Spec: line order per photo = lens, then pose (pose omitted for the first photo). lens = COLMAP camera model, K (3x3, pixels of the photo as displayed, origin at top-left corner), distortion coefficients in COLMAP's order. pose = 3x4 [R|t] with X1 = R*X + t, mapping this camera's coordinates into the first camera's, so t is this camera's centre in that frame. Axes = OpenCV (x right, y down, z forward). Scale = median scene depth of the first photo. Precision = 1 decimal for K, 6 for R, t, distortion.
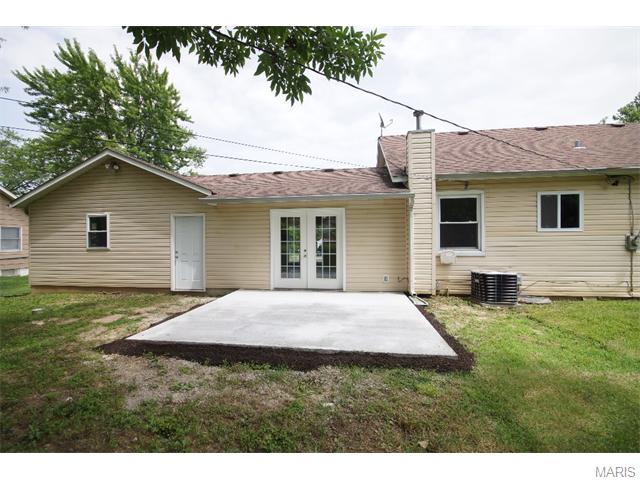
lens RADIAL K [[277.6, 0, 319.6], [0, 277.6, 241.3], [0, 0, 1]] dist [0.001464, -0.008428]
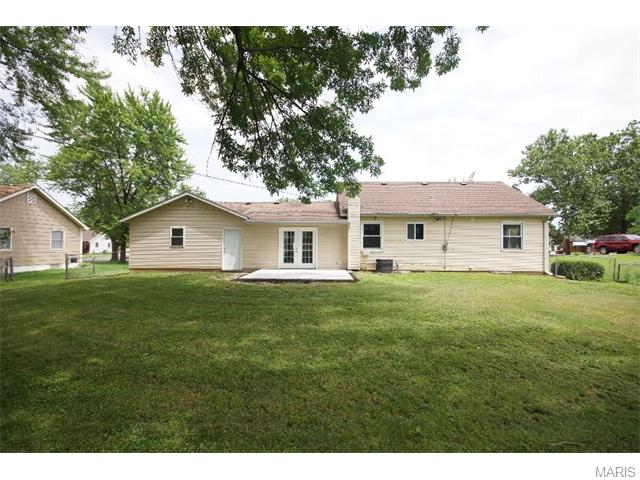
lens RADIAL K [[277.6, 0, 320.3], [0, 277.6, 242.3], [0, 0, 1]] dist [0.001464, -0.008428]
pose [[0.992266, 0.013717, 0.123367, -0.132959], [-0.011889, 0.999808, -0.015545, 0.016630], [-0.123557, 0.013958, 0.992239, -0.976761]]
